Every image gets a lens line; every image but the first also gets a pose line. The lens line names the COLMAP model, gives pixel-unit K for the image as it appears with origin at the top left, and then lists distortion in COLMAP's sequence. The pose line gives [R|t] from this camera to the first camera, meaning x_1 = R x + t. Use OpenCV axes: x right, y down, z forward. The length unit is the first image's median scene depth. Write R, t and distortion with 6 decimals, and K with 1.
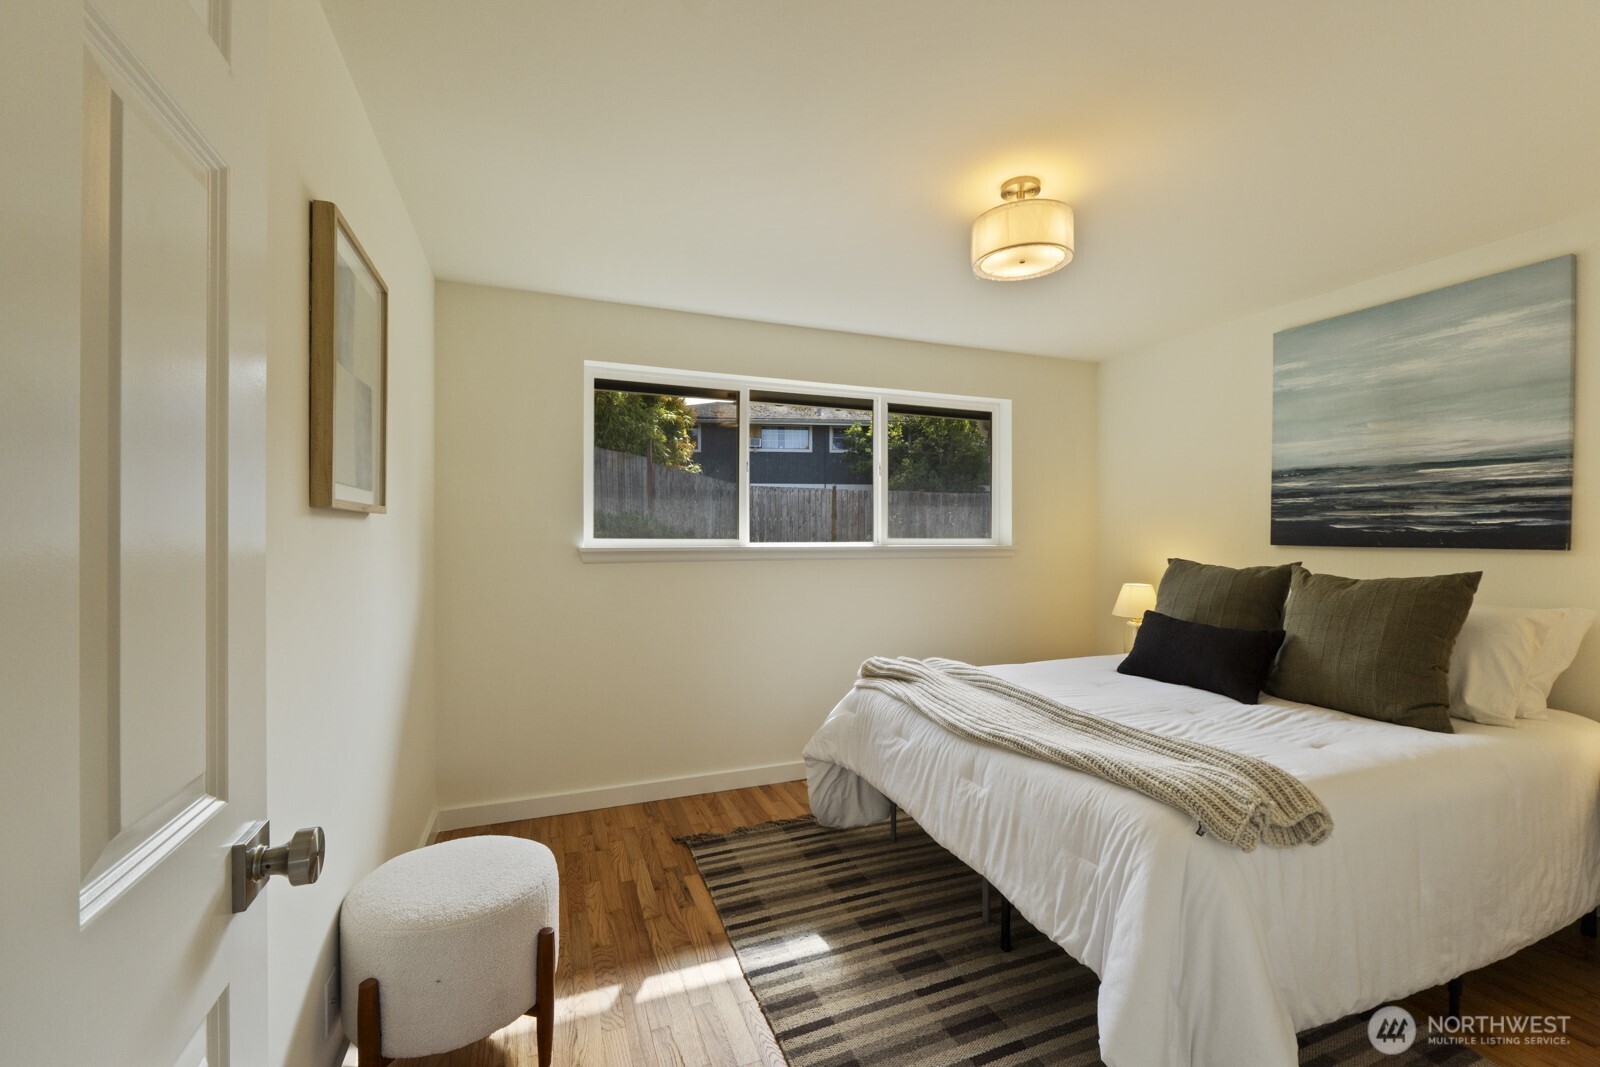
lens RADIAL K [[672.0, 0, 807.4], [0, 672.0, 532.7], [0, 0, 1]] dist [-0.004391, -0.000332]
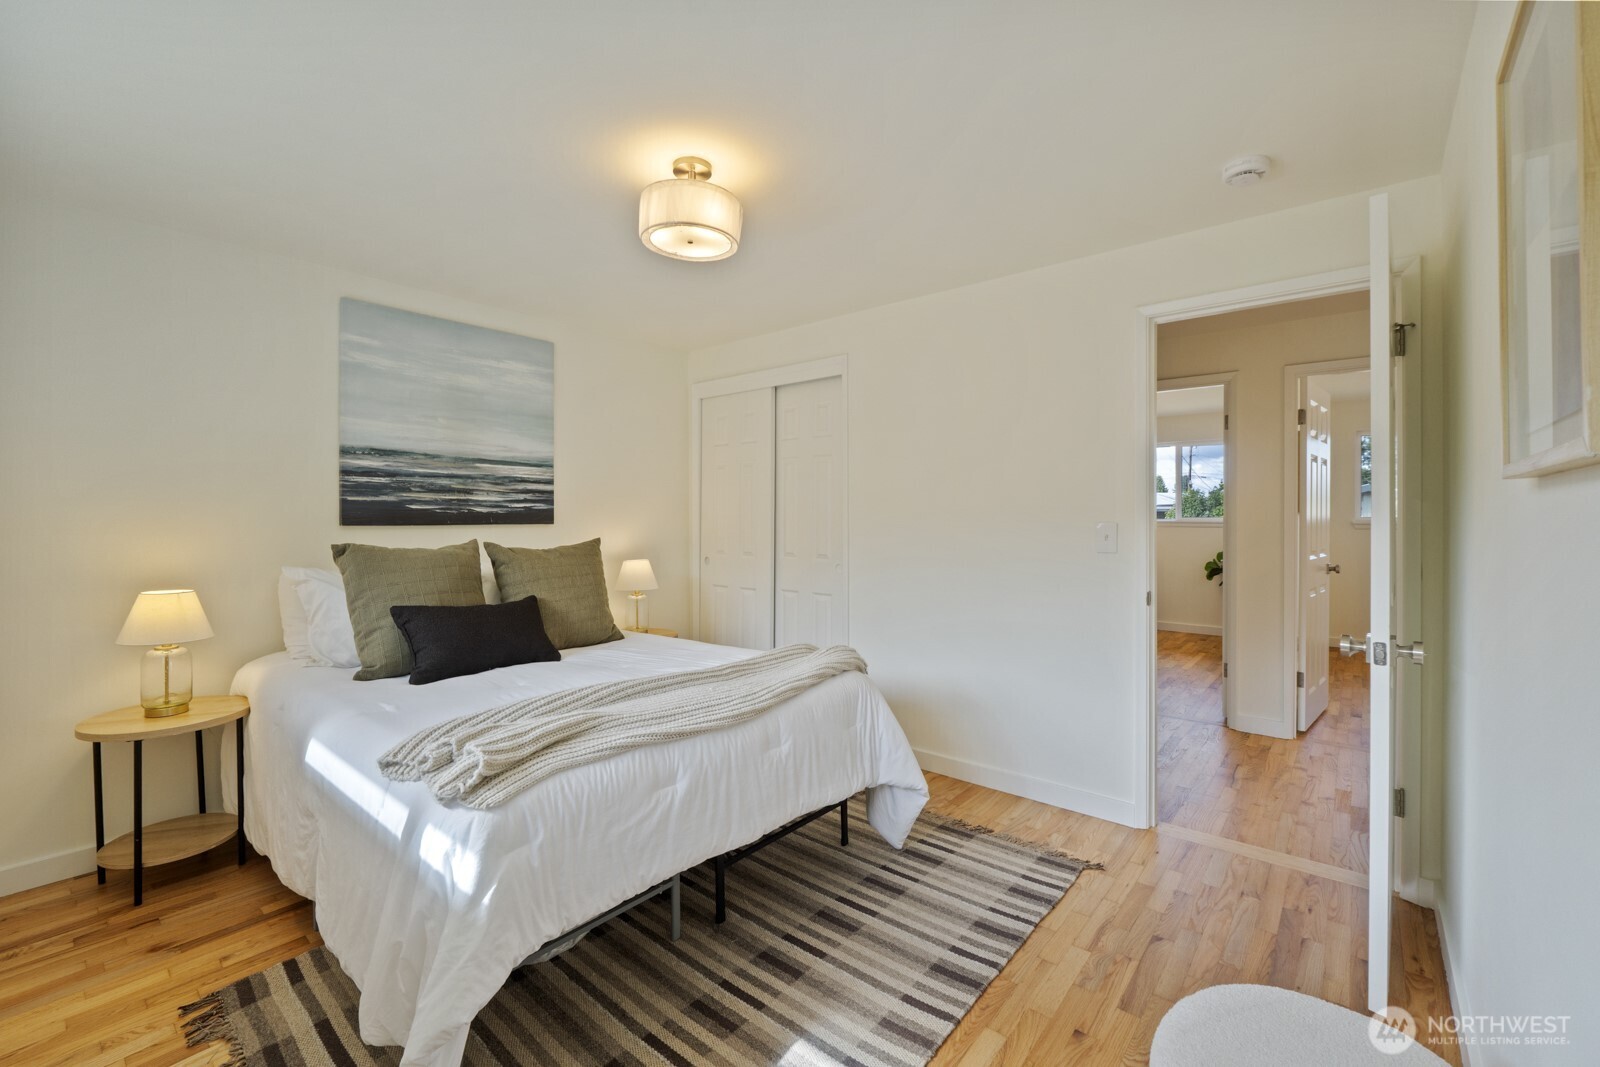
lens RADIAL K [[656.8, 0, 820.6], [0, 656.8, 511.8], [0, 0, 1]] dist [-0.002687, -0.000221]
pose [[-0.477025, 0.003355, 0.878883, -0.492868], [-0.002607, 0.999983, -0.005232, 0.002640], [-0.878886, -0.004788, -0.477008, 1.009696]]
